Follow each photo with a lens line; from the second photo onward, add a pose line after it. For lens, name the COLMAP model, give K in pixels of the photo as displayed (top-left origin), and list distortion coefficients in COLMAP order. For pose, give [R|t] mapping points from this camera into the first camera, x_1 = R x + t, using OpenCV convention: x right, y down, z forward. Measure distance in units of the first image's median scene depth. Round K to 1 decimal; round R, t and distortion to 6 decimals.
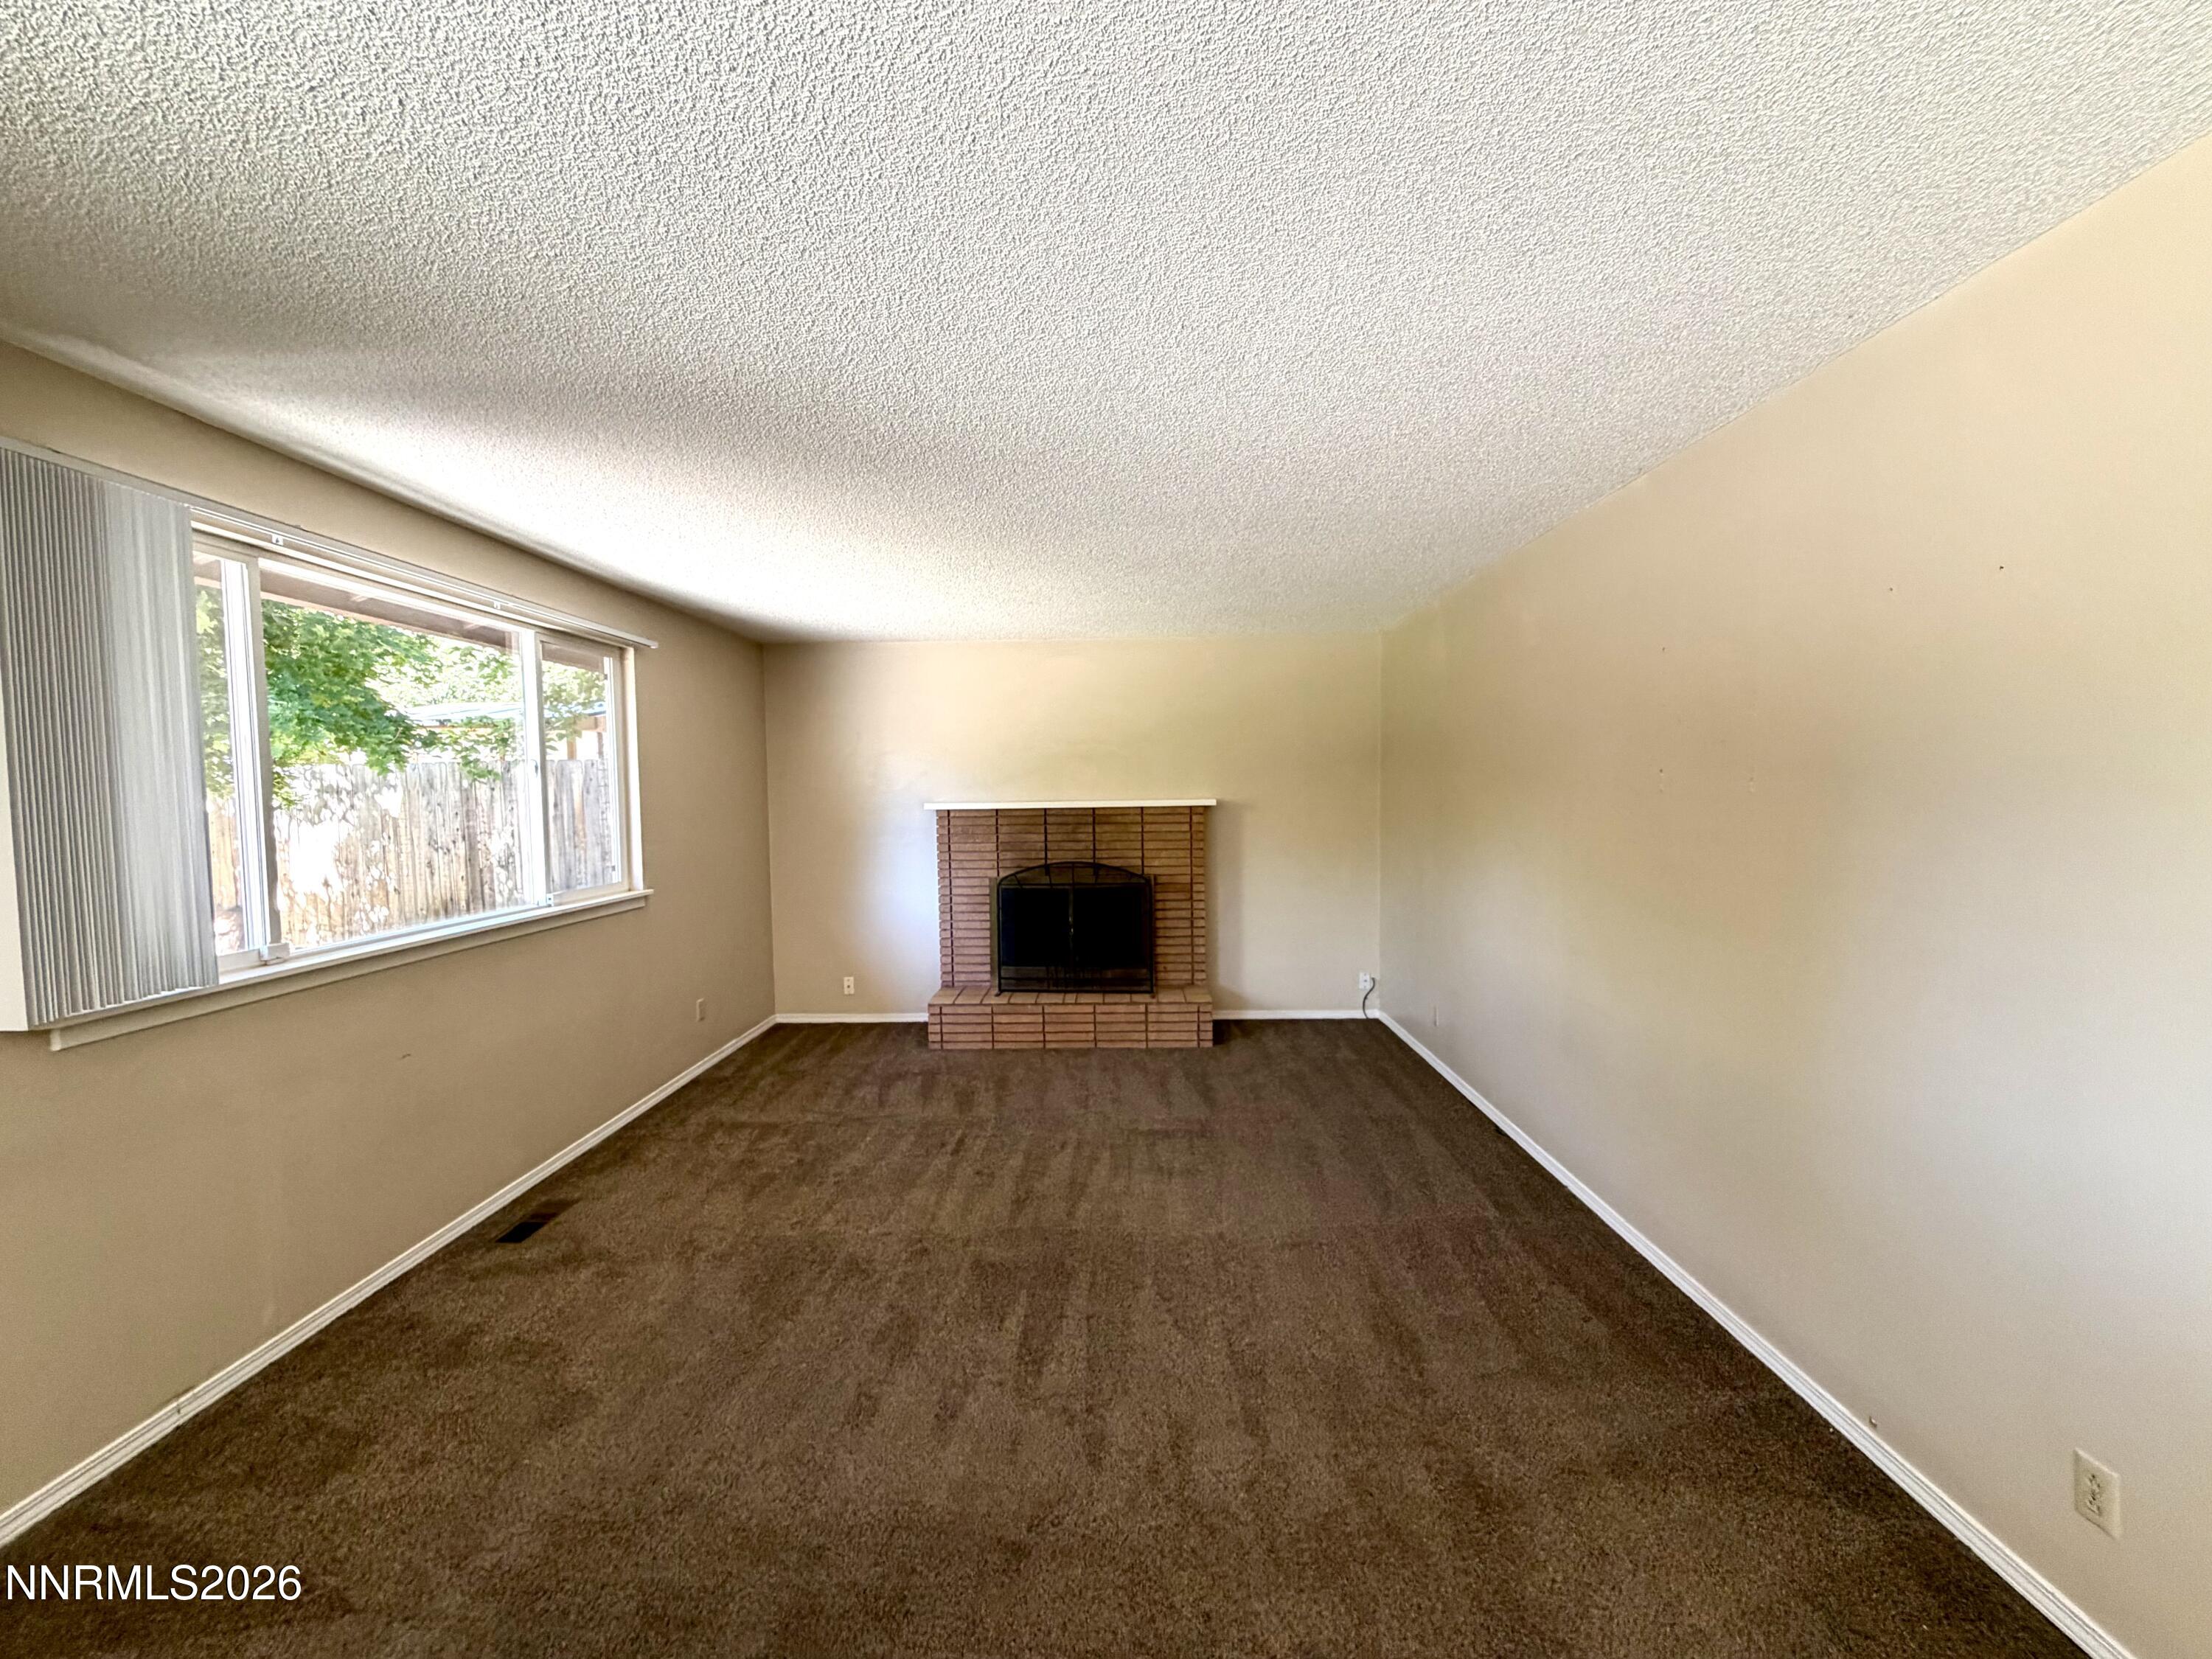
lens RADIAL K [[881.8, 0, 1097.5], [0, 881.8, 830.3], [0, 0, 1]] dist [-0.000894, 0.000289]
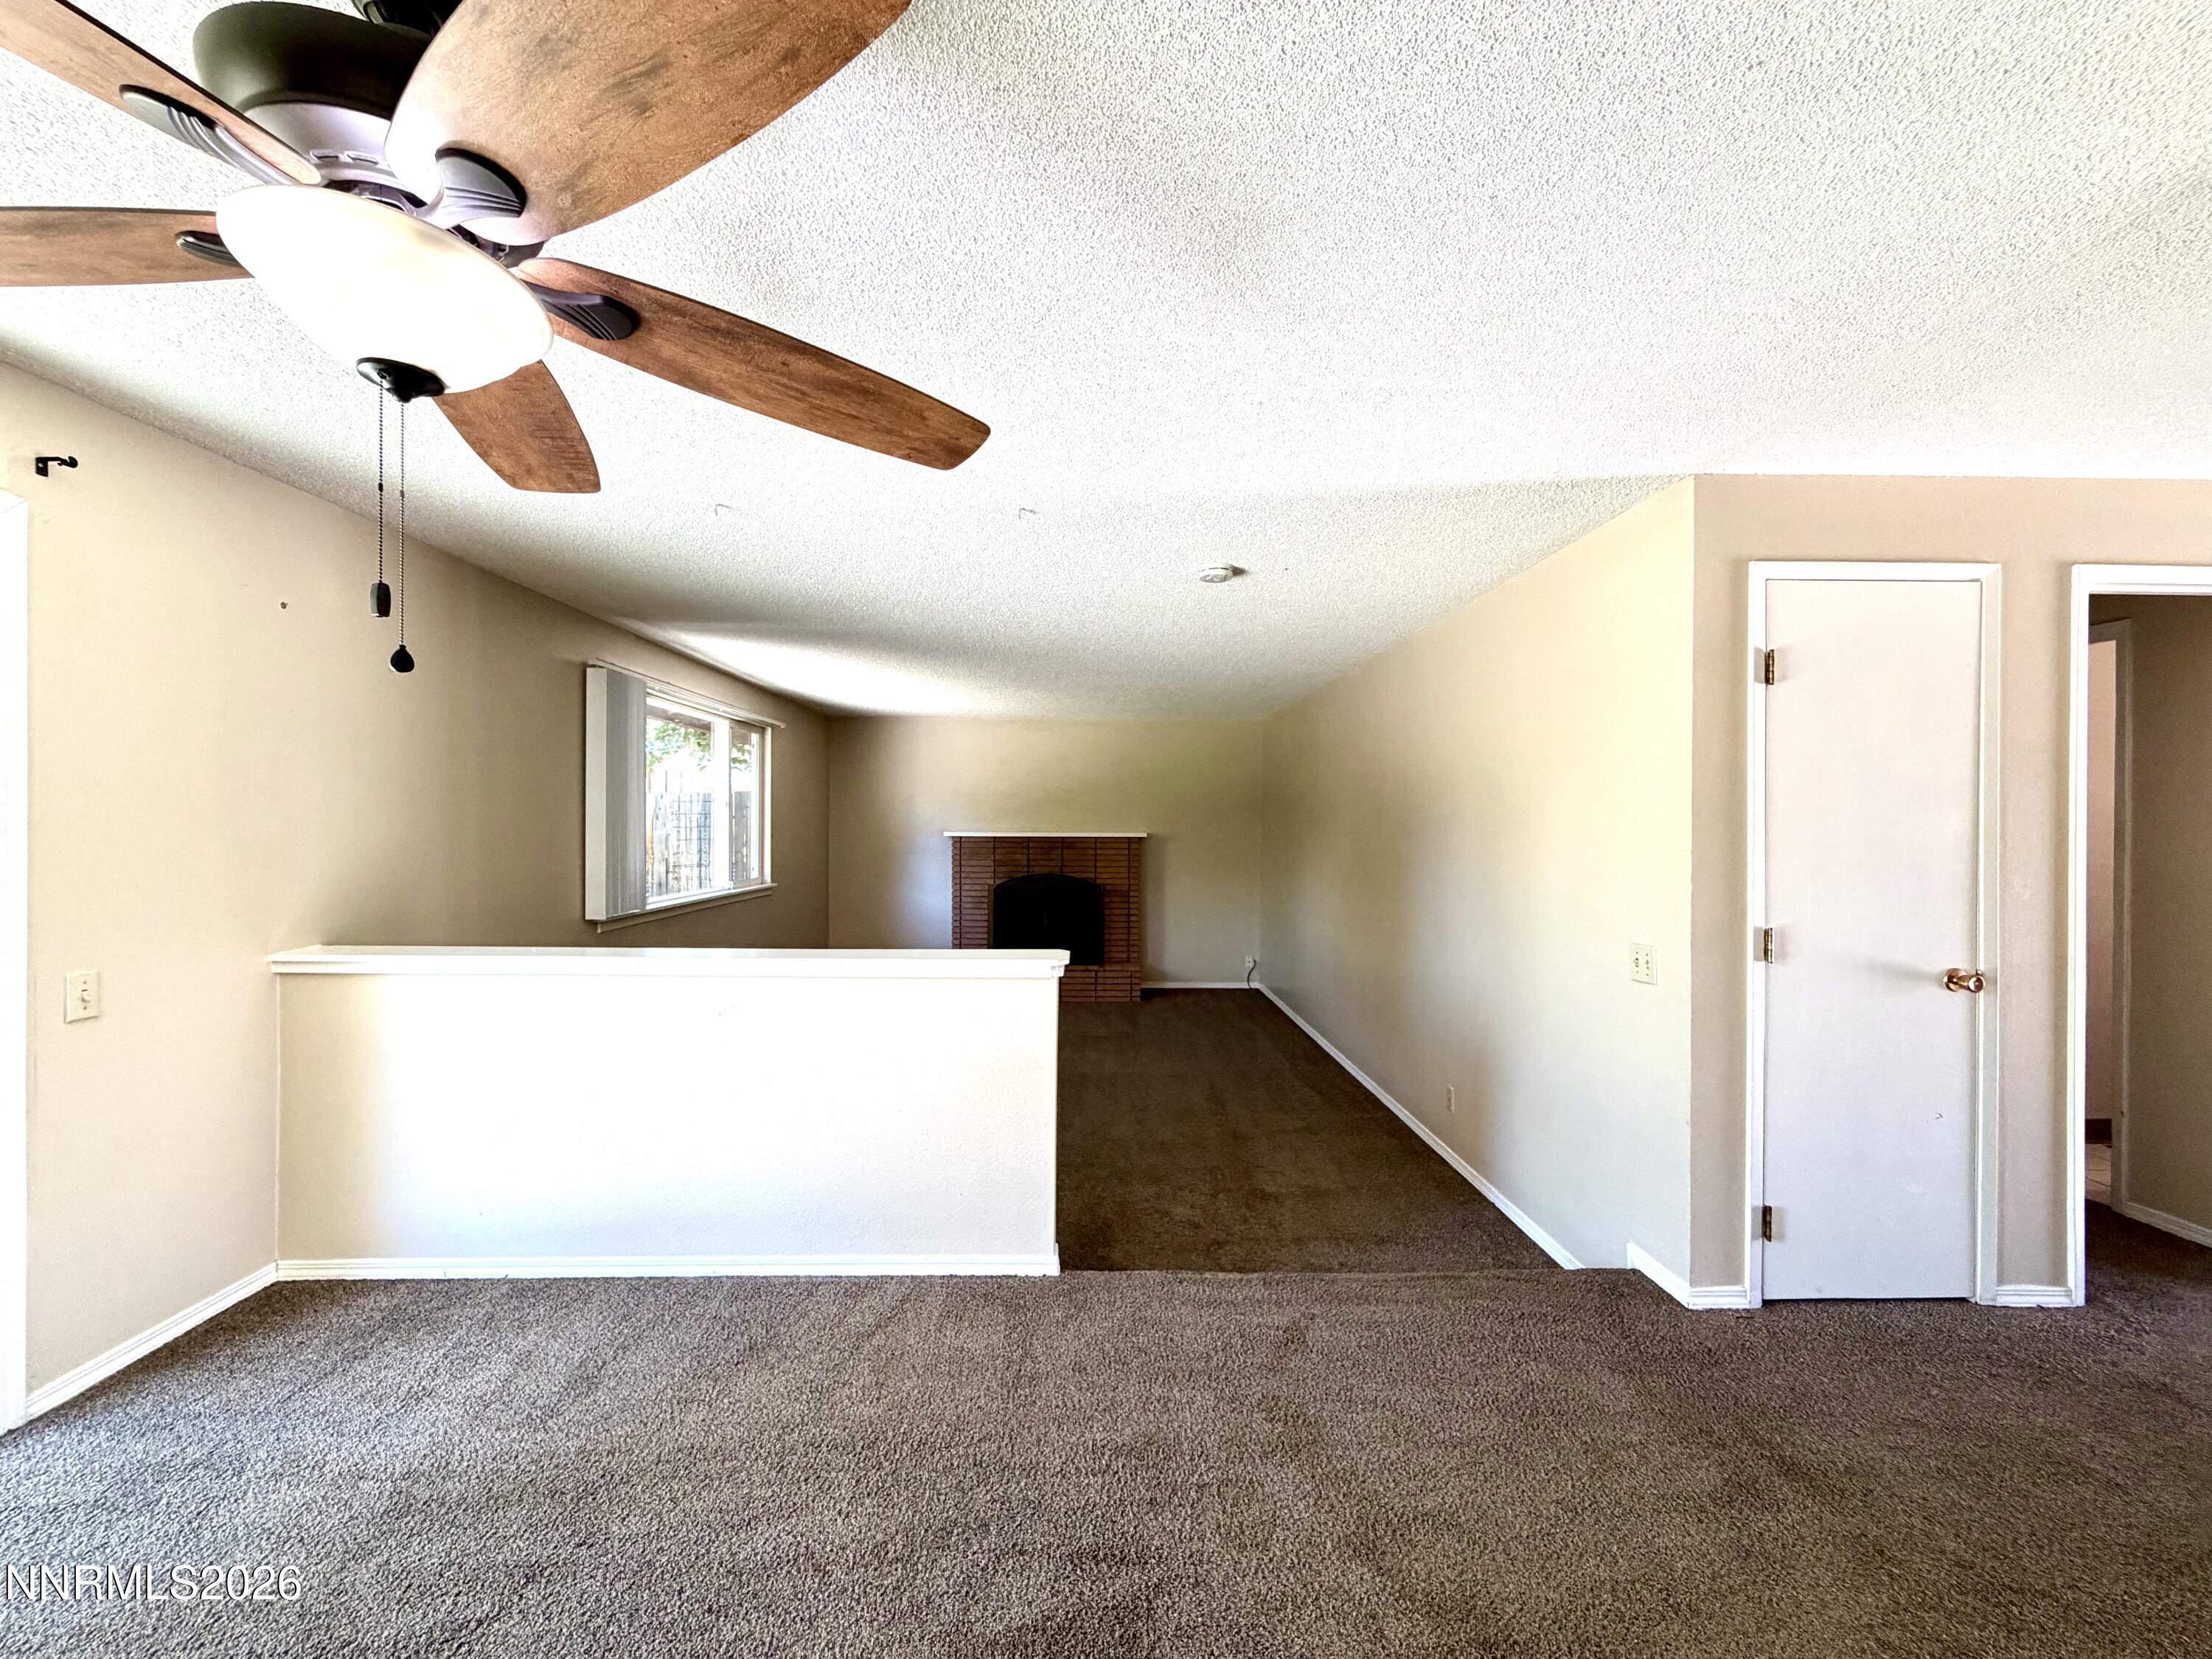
lens RADIAL K [[881.8, 0, 1097.5], [0, 881.8, 830.3], [0, 0, 1]] dist [-0.000894, 0.000289]
pose [[0.998711, 0.019981, 0.046657, -0.014901], [-0.018026, 0.998957, -0.041959, 0.023094], [-0.047446, 0.041064, 0.998029, -0.453620]]
